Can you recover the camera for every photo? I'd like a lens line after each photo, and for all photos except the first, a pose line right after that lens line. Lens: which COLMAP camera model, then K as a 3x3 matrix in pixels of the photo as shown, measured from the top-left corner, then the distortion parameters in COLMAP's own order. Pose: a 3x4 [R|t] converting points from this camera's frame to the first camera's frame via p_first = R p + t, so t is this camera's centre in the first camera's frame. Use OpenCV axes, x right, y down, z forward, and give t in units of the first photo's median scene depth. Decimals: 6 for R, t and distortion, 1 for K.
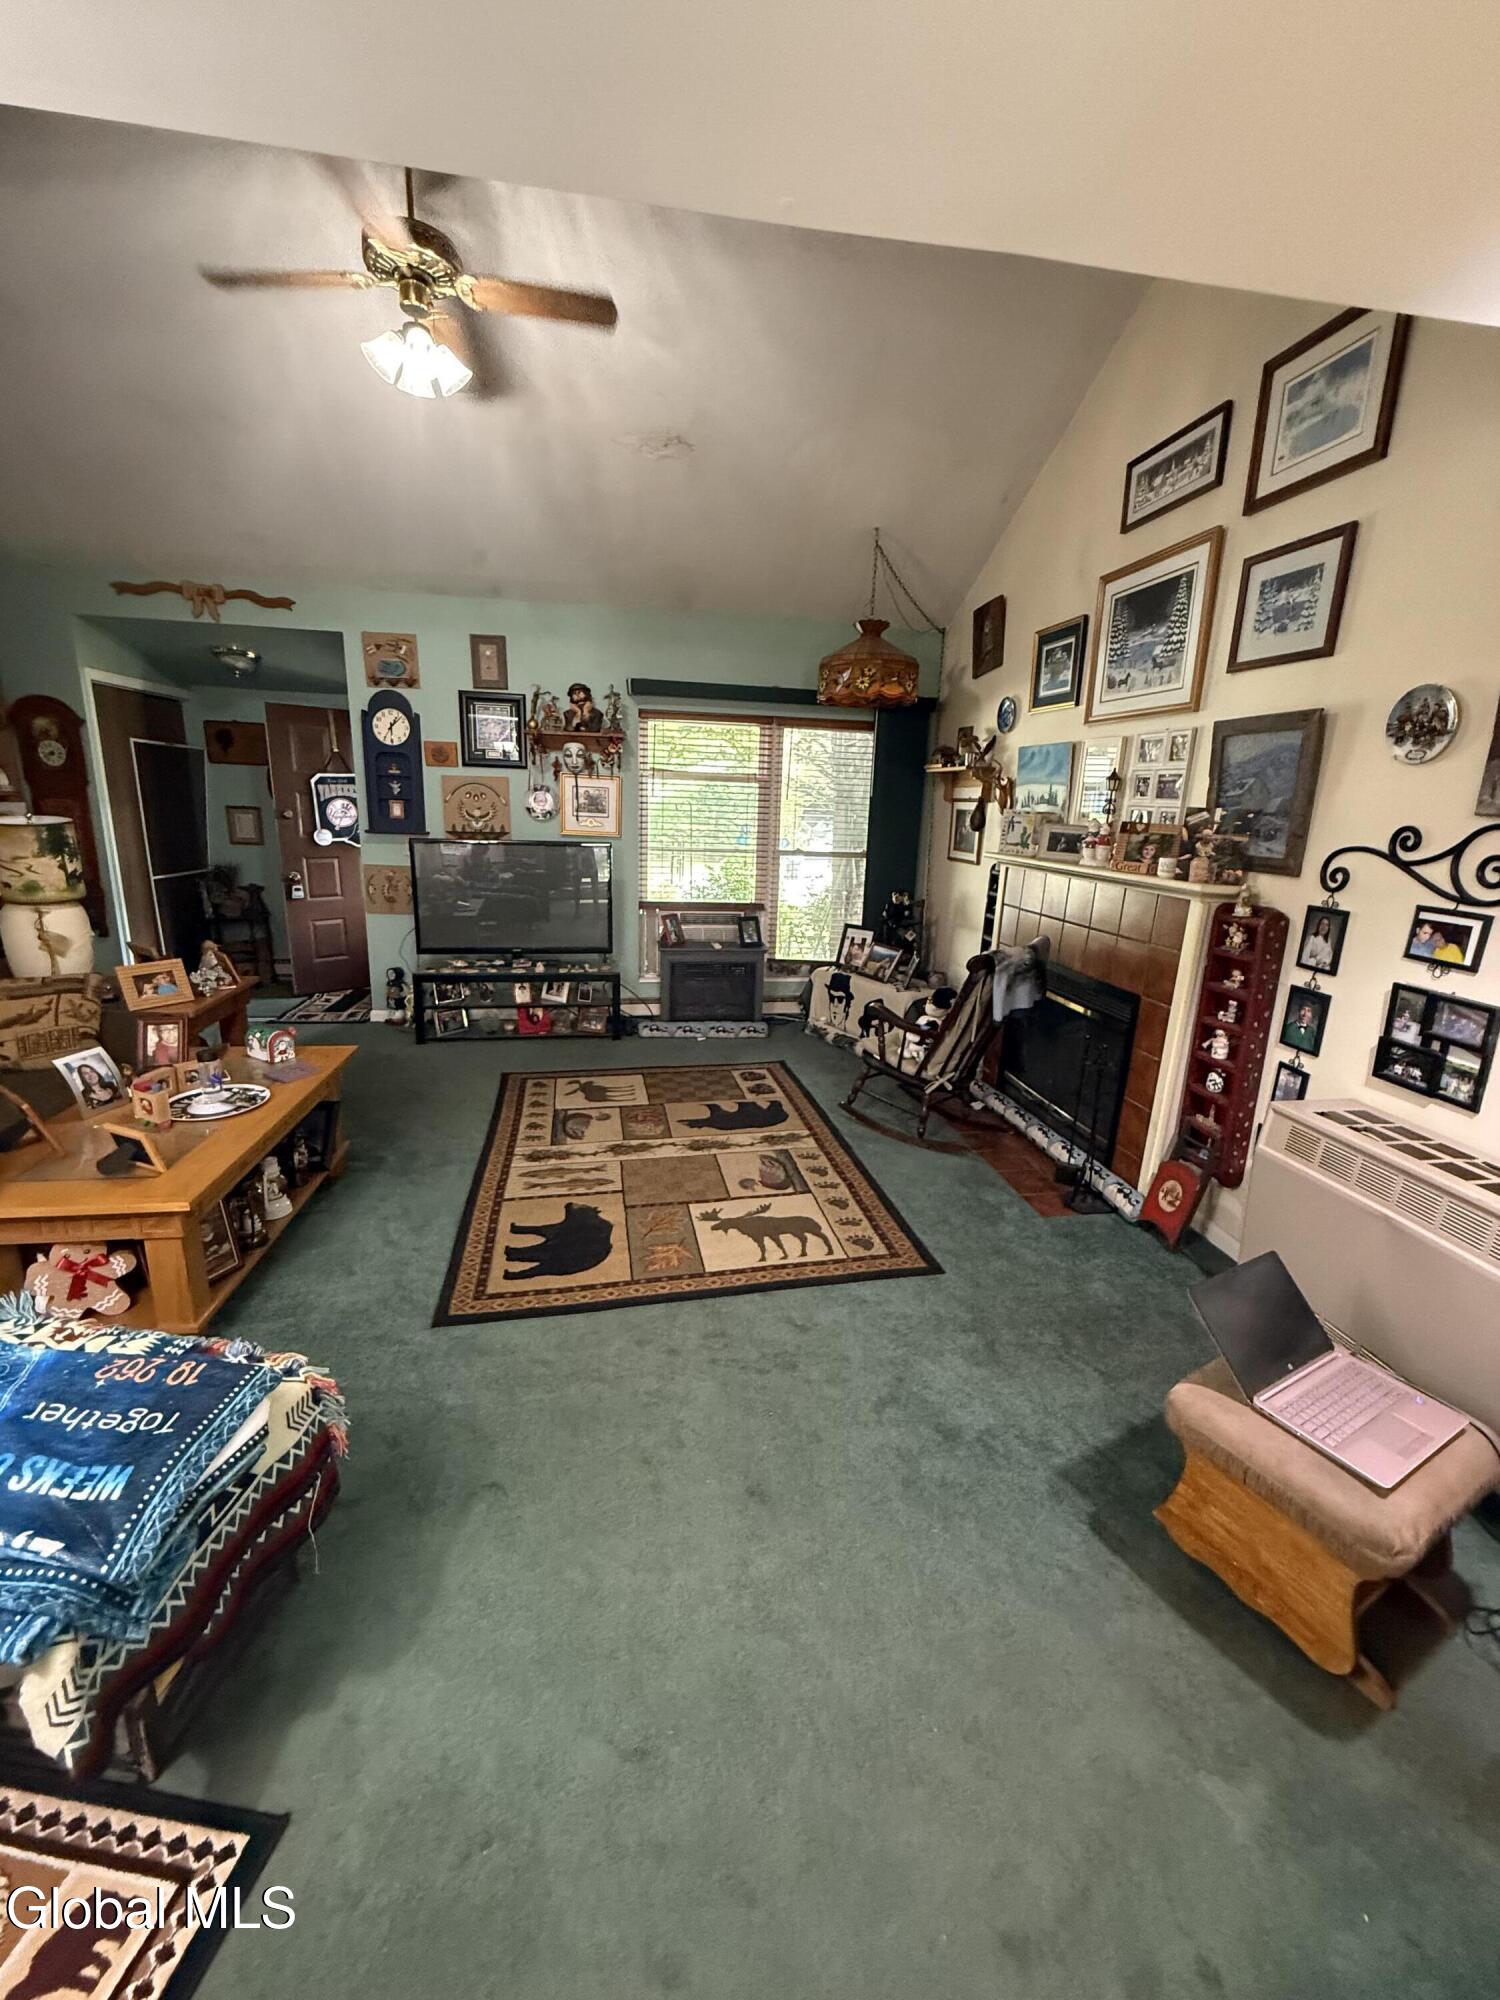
lens RADIAL K [[798.8, 0, 751.0], [0, 798.8, 996.2], [0, 0, 1]] dist [-0.000376, -0.000034]
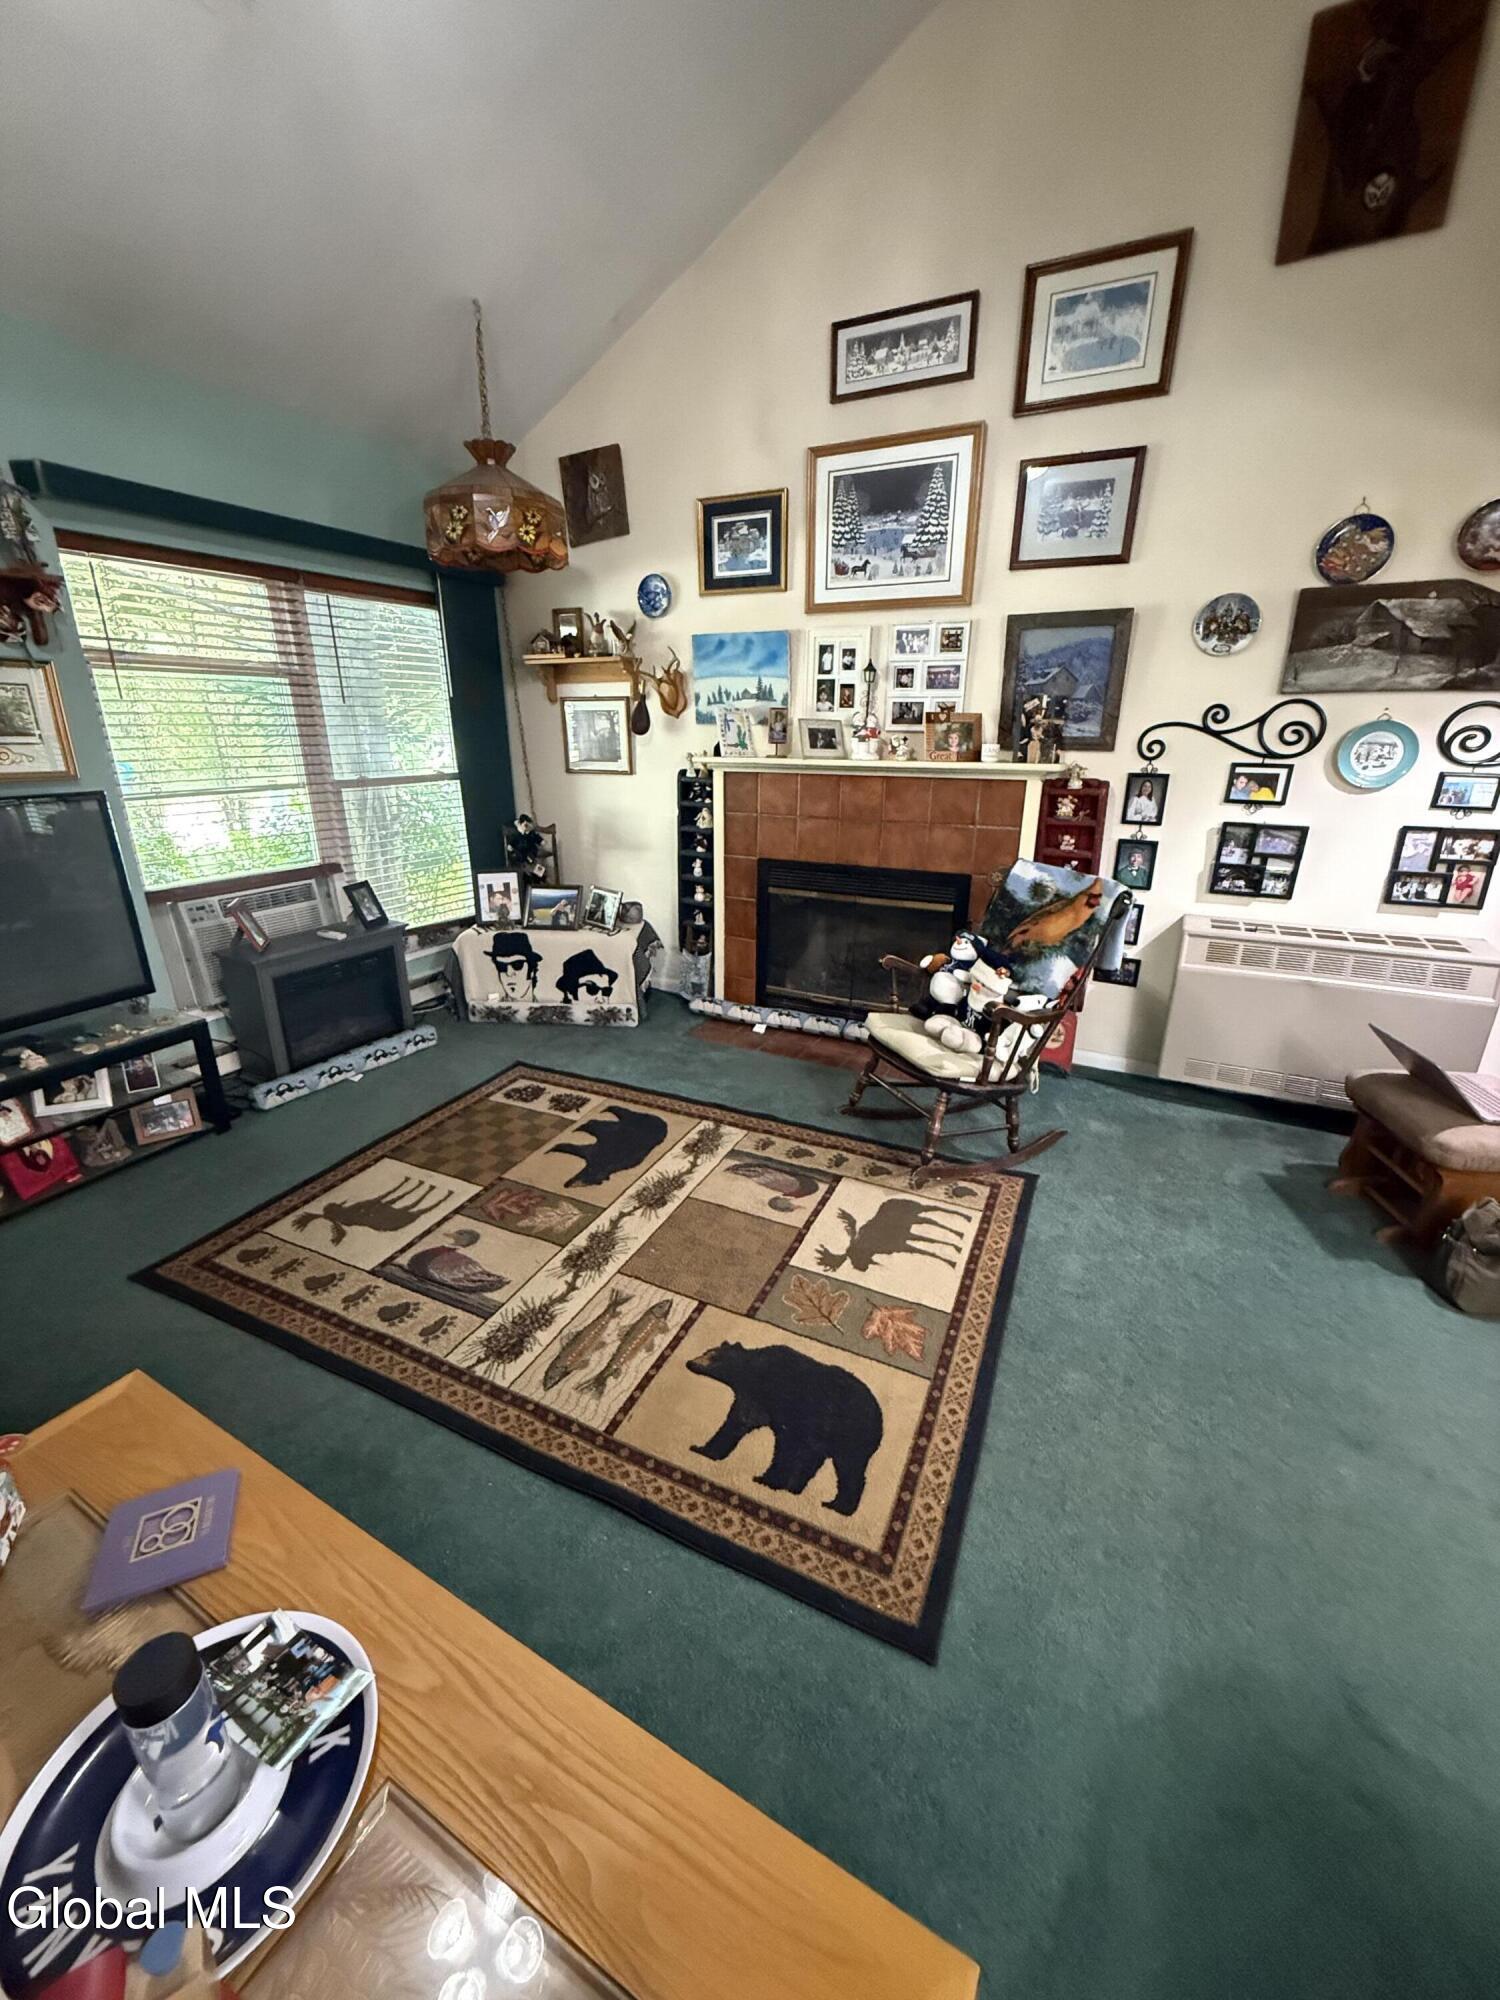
lens RADIAL K [[798.8, 0, 751.0], [0, 798.8, 996.2], [0, 0, 1]] dist [-0.000376, -0.000034]
pose [[0.602894, -0.289830, 0.743316, -0.556292], [0.210170, 0.956469, 0.202475, -0.126061], [-0.769641, 0.034152, 0.637562, 0.536453]]
